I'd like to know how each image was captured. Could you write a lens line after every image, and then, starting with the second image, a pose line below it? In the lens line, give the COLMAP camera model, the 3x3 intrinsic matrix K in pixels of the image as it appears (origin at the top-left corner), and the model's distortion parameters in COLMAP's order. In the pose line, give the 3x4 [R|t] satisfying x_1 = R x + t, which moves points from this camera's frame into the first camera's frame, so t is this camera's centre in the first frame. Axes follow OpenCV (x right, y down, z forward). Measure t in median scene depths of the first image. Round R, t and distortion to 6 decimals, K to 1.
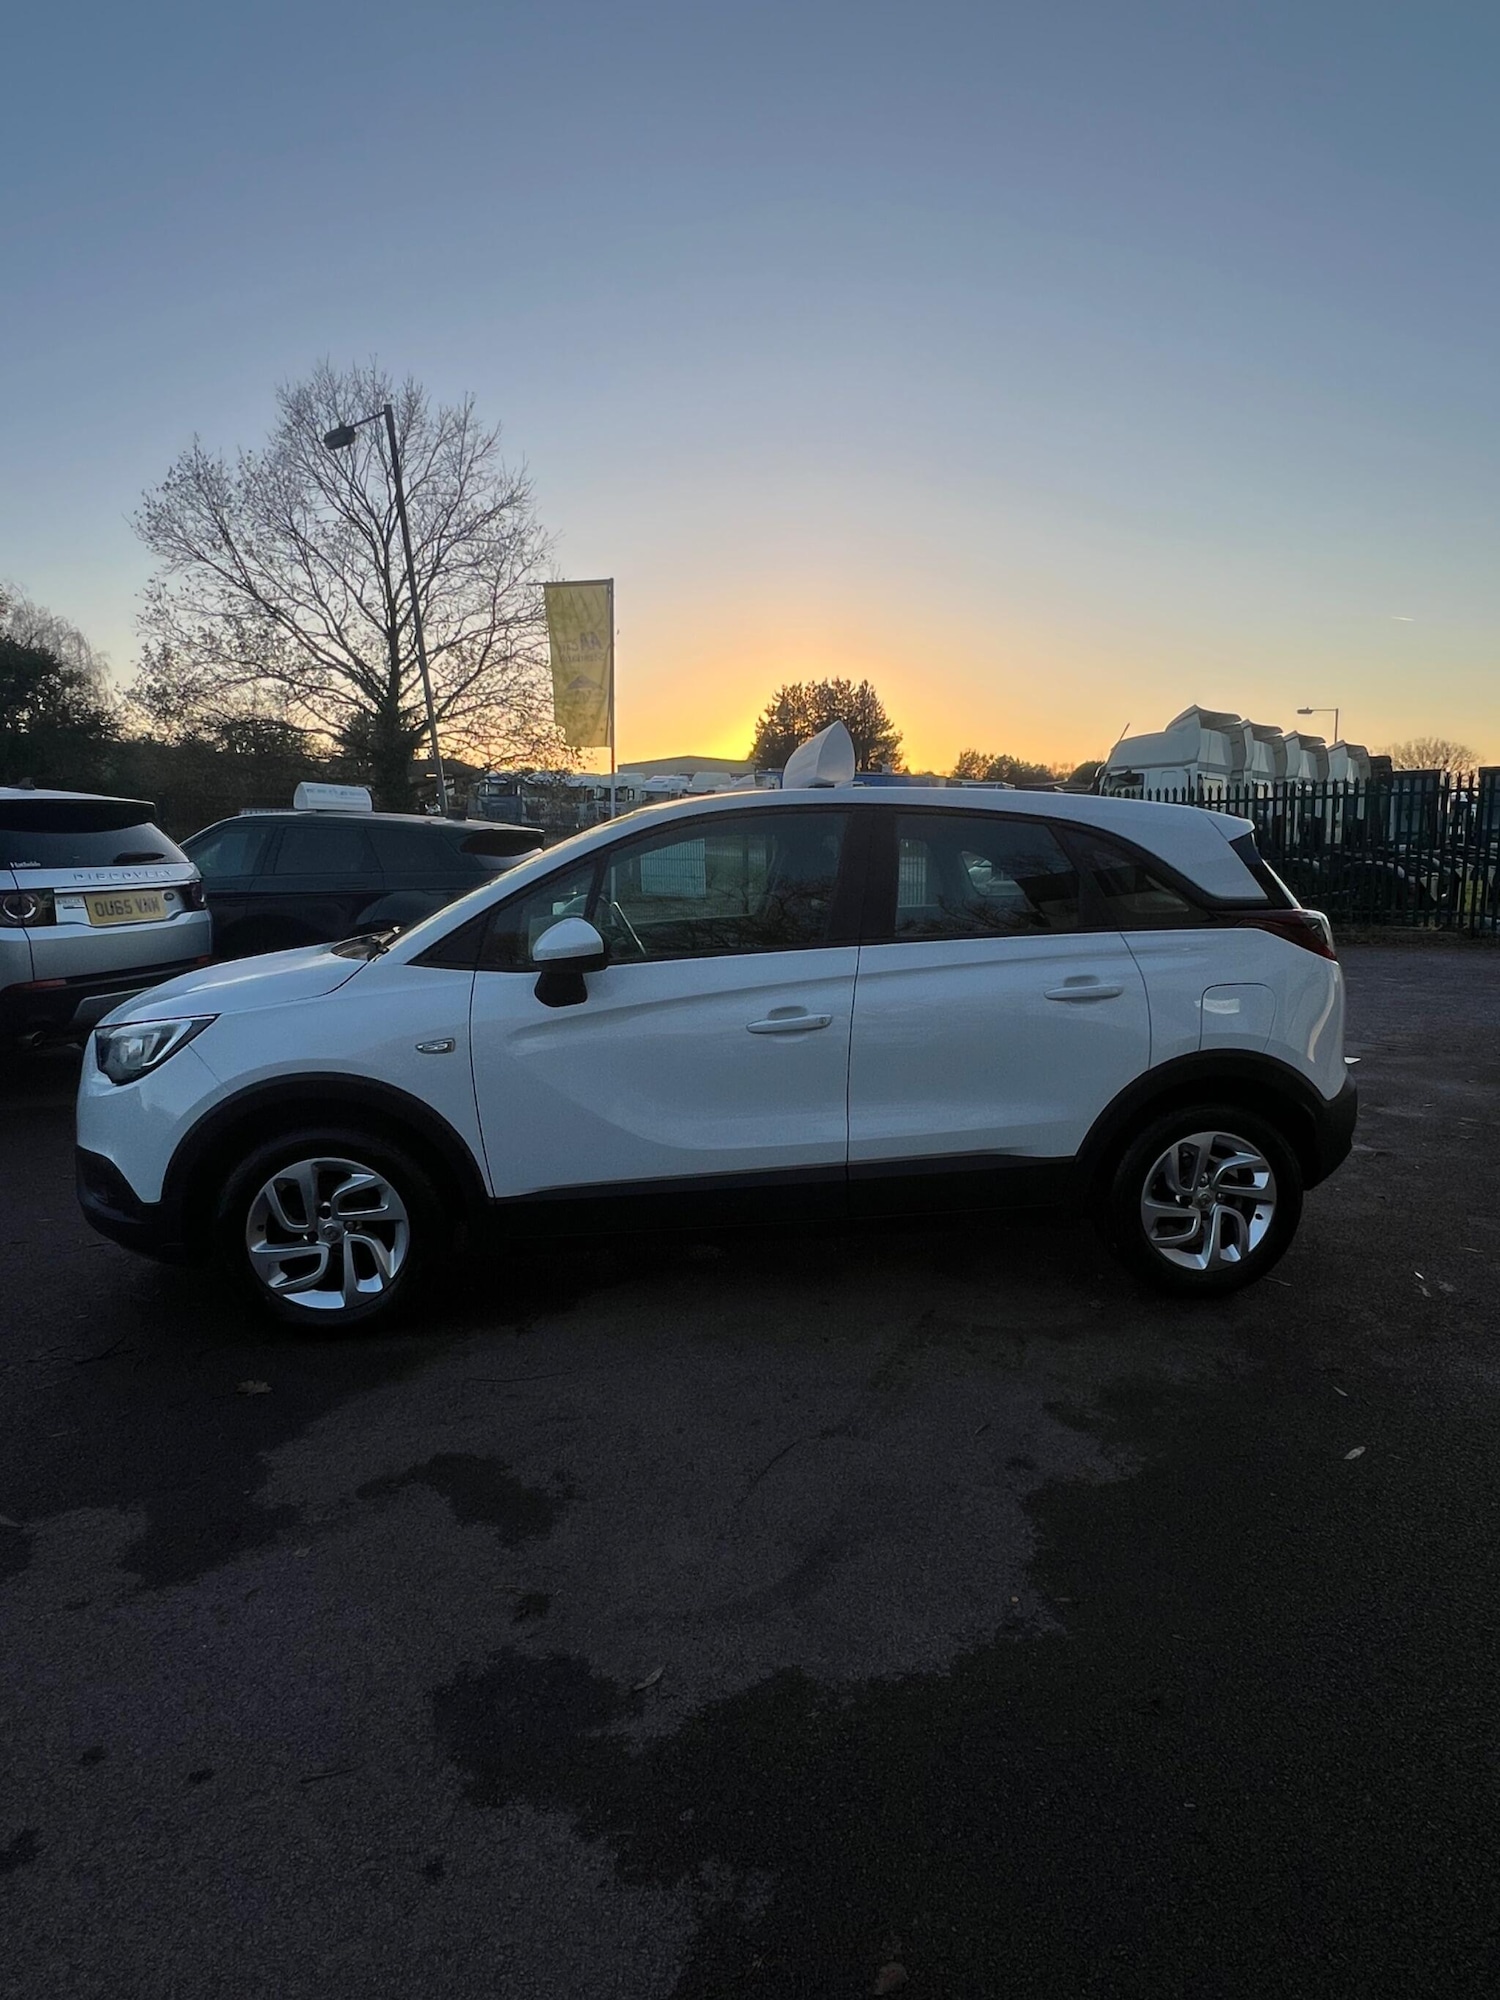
lens RADIAL K [[1123.3, 0, 741.5], [0, 1123.3, 1003.6], [0, 0, 1]] dist [-0.003232, -0.000814]
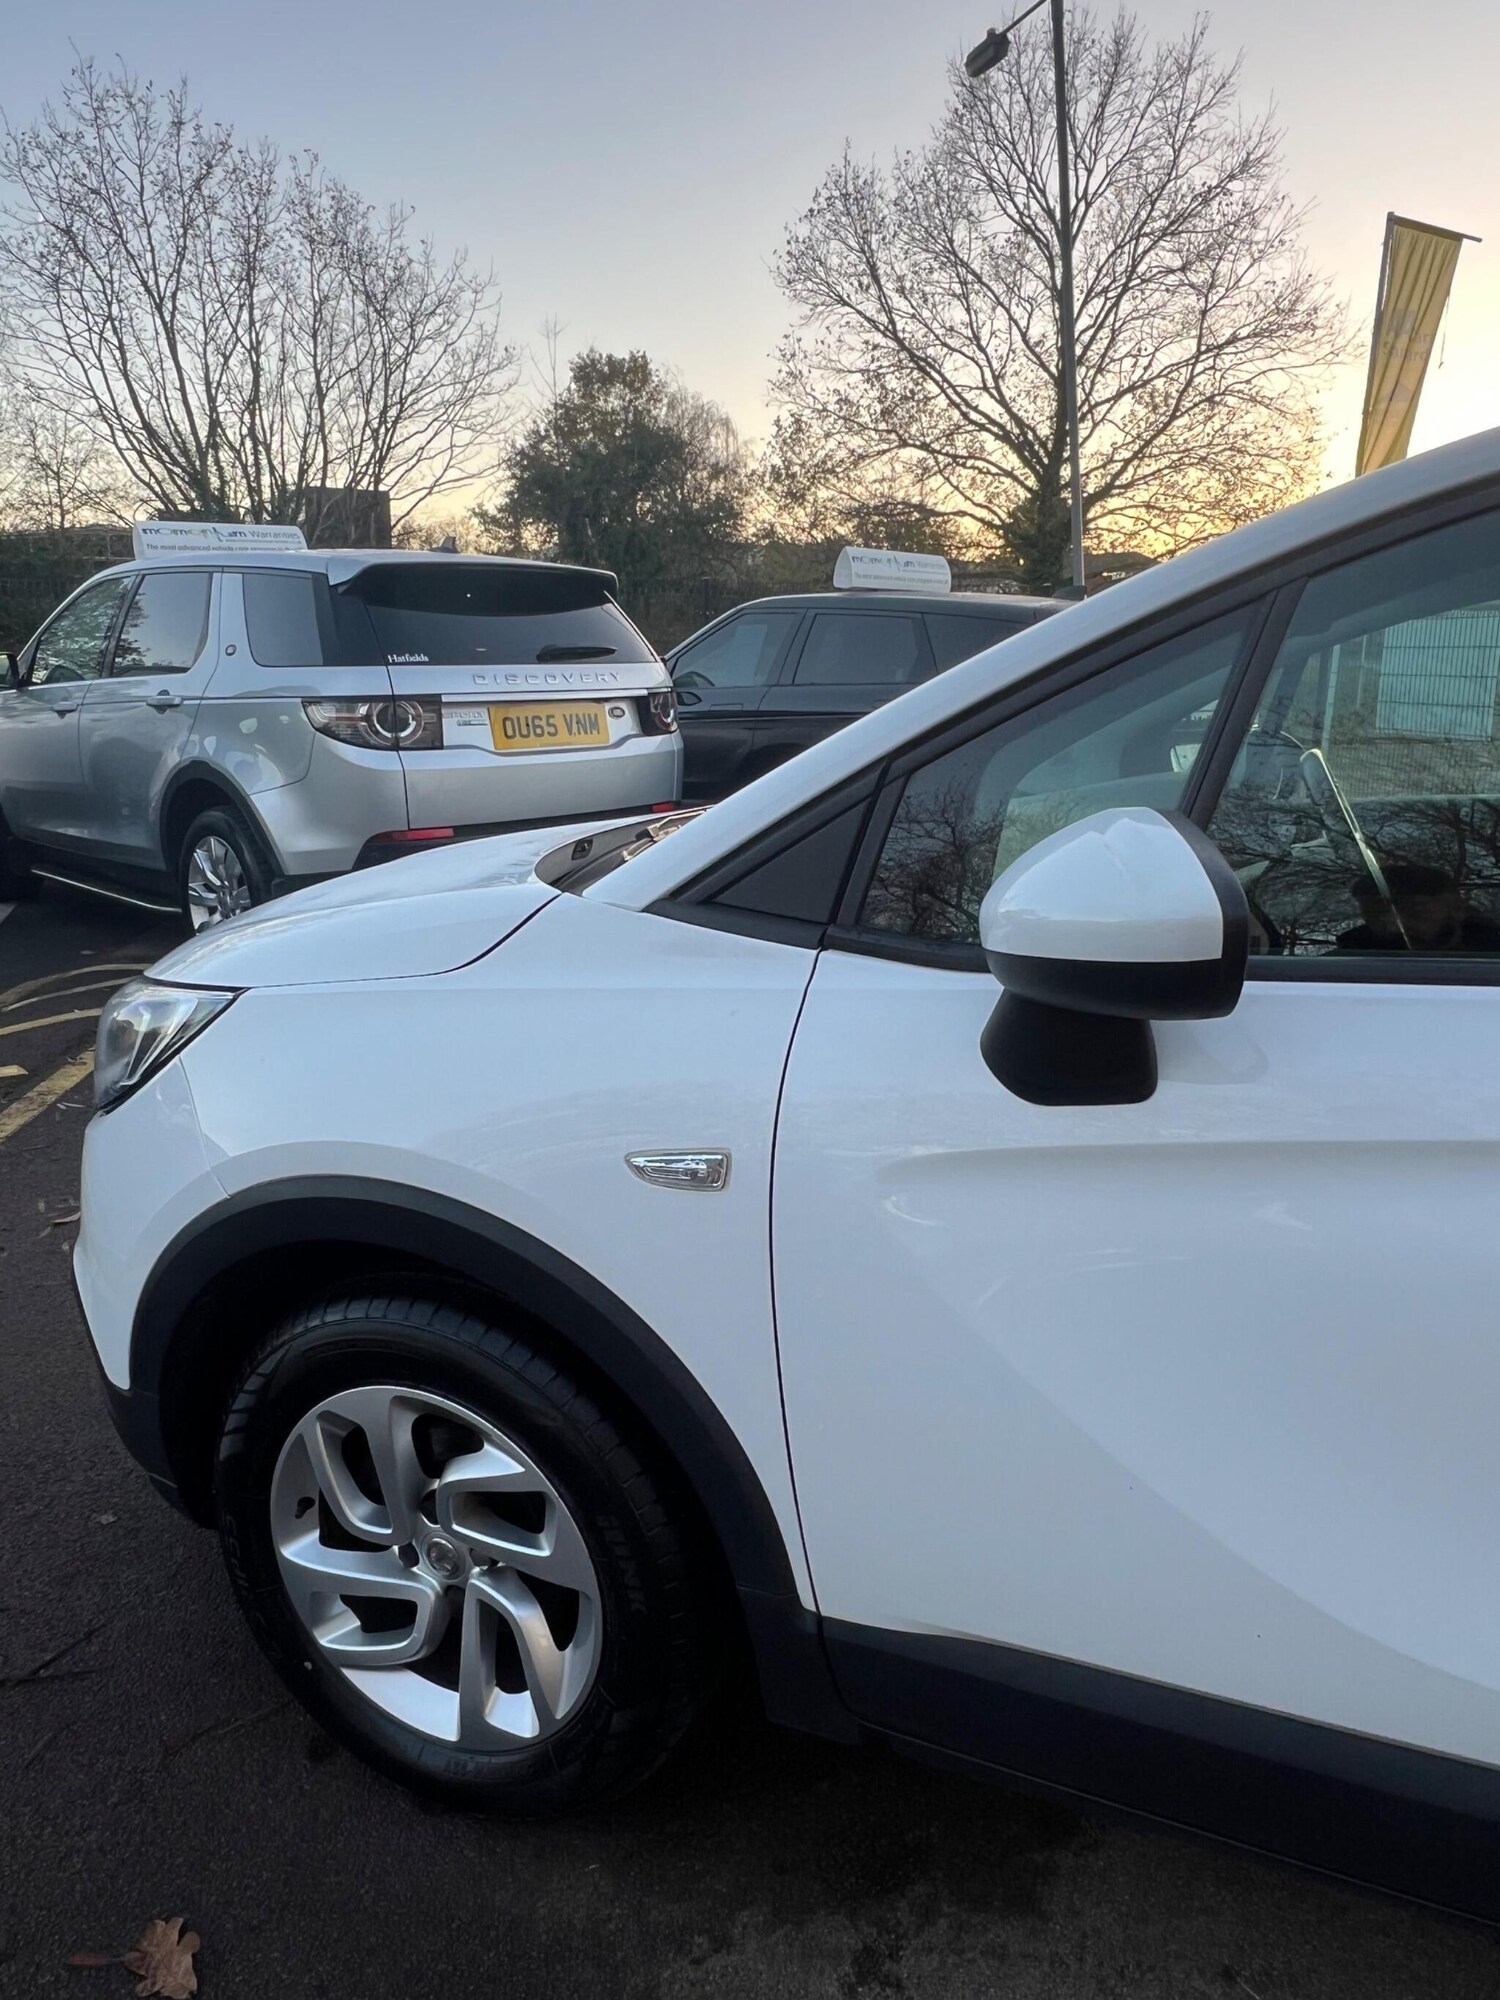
lens RADIAL K [[1352.9, 0, 736.5], [0, 1352.9, 991.3], [0, 0, 1]] dist [-0.004372, 0.000963]
pose [[0.867278, 0.125910, -0.481639, -0.037200], [-0.078053, 0.989913, 0.118234, -0.035197], [0.491667, -0.064948, 0.868358, 0.360265]]
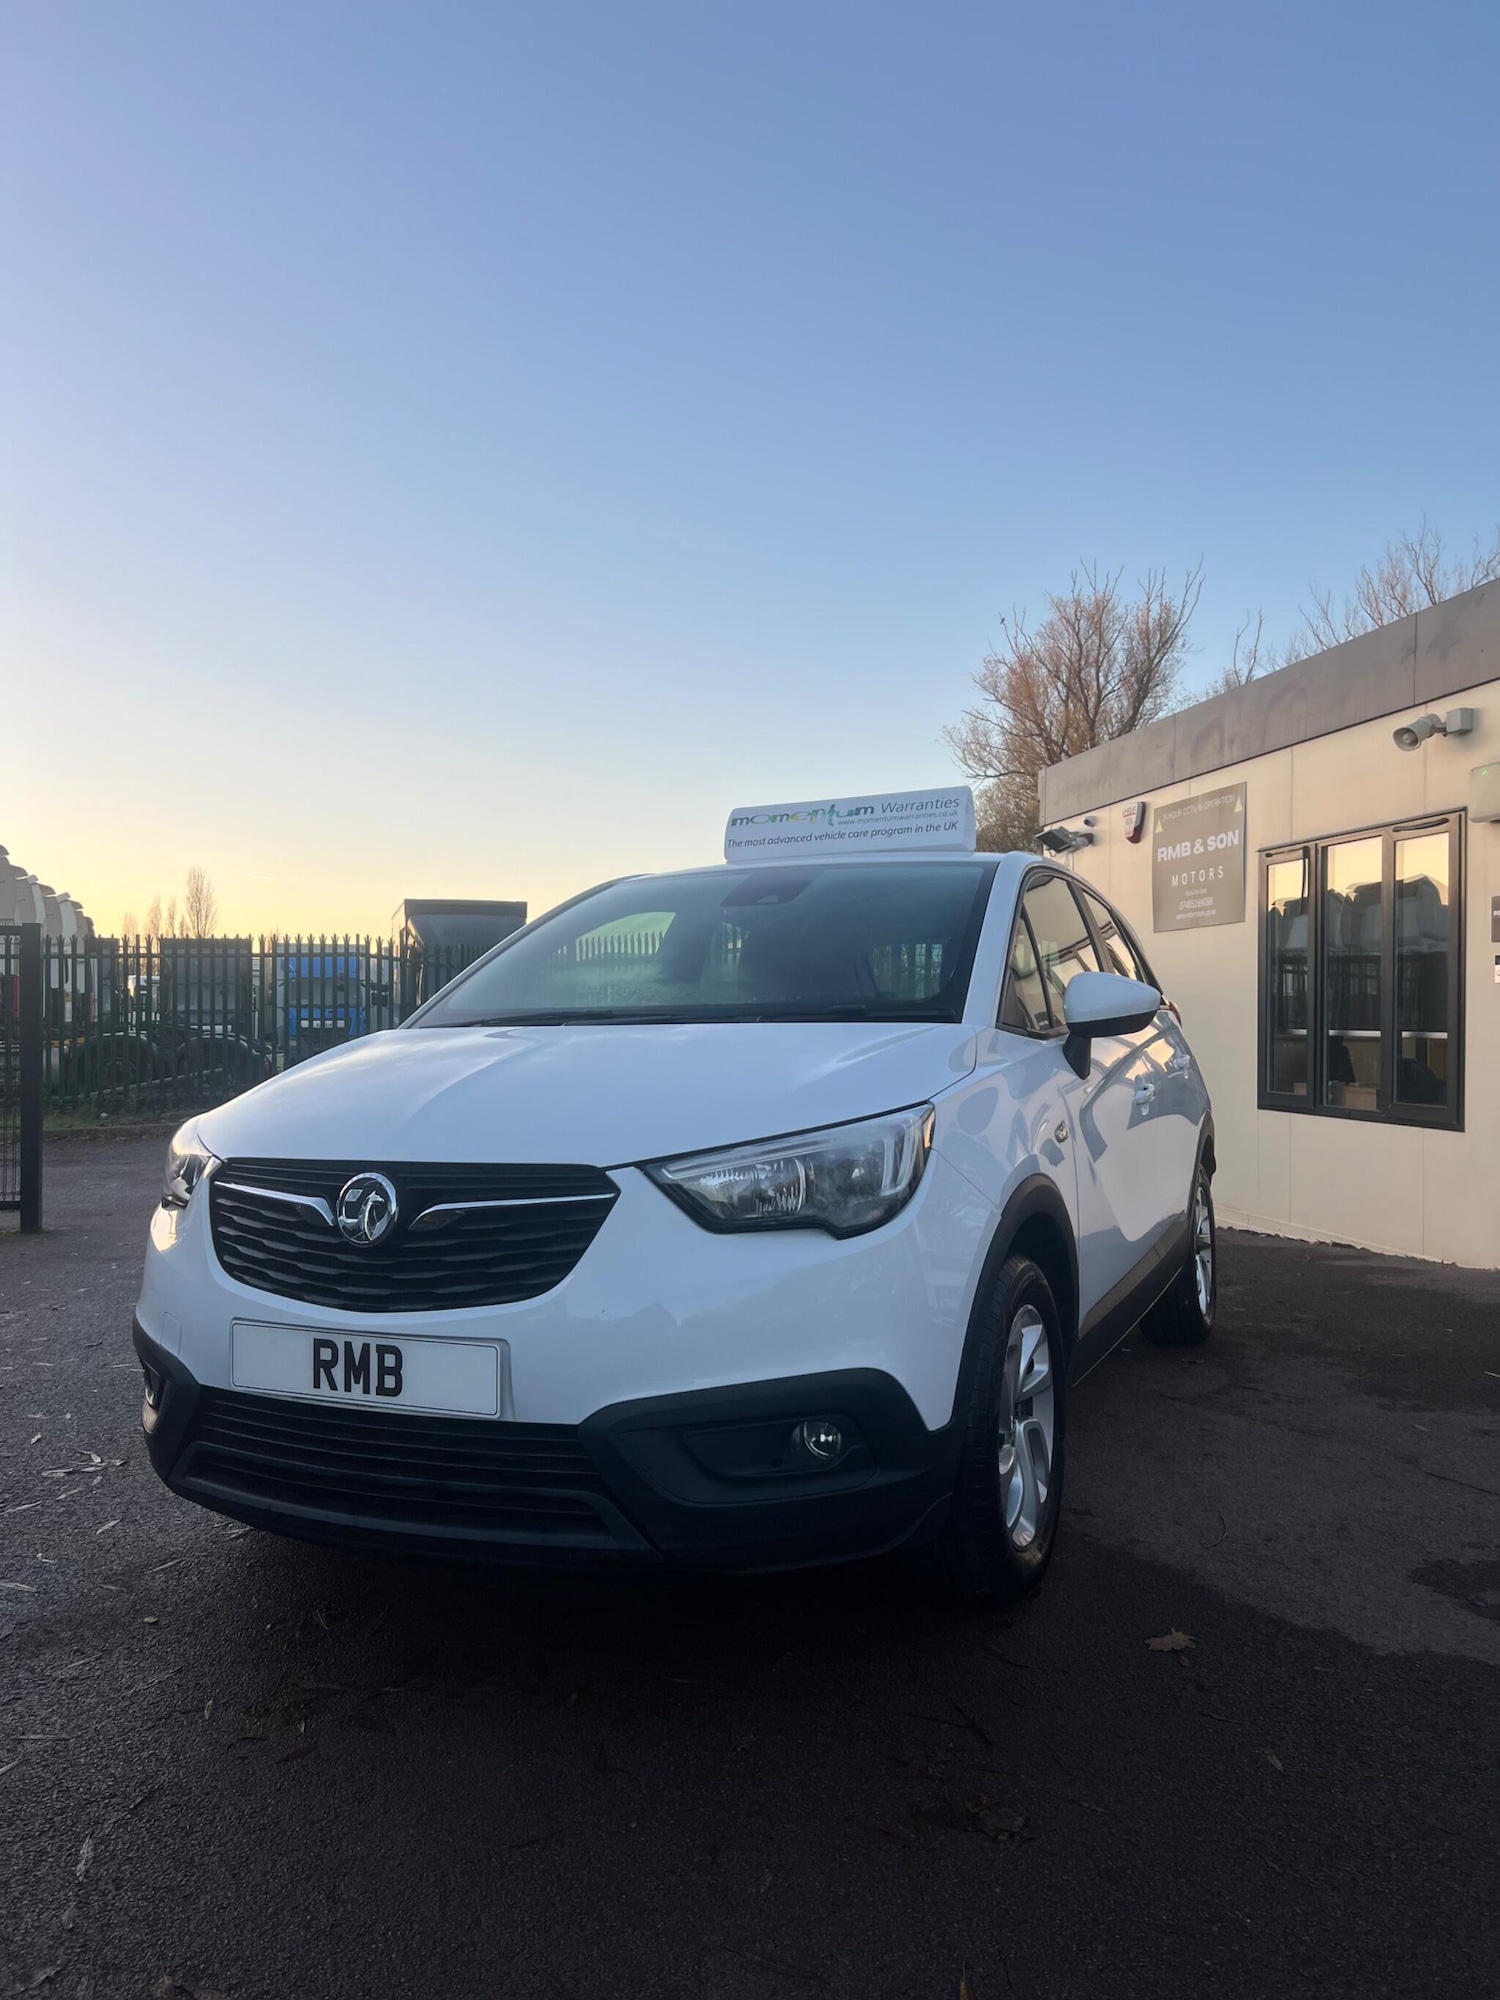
lens RADIAL K [[1496.6, 0, 737.1], [0, 1496.6, 1008.3], [0, 0, 1]] dist [0.055237, -0.061332]
pose [[0.516991, 0.017225, 0.855817, -0.683022], [0.121648, 0.988171, -0.093375, 0.012352], [-0.847303, 0.152383, 0.508781, 0.360245]]
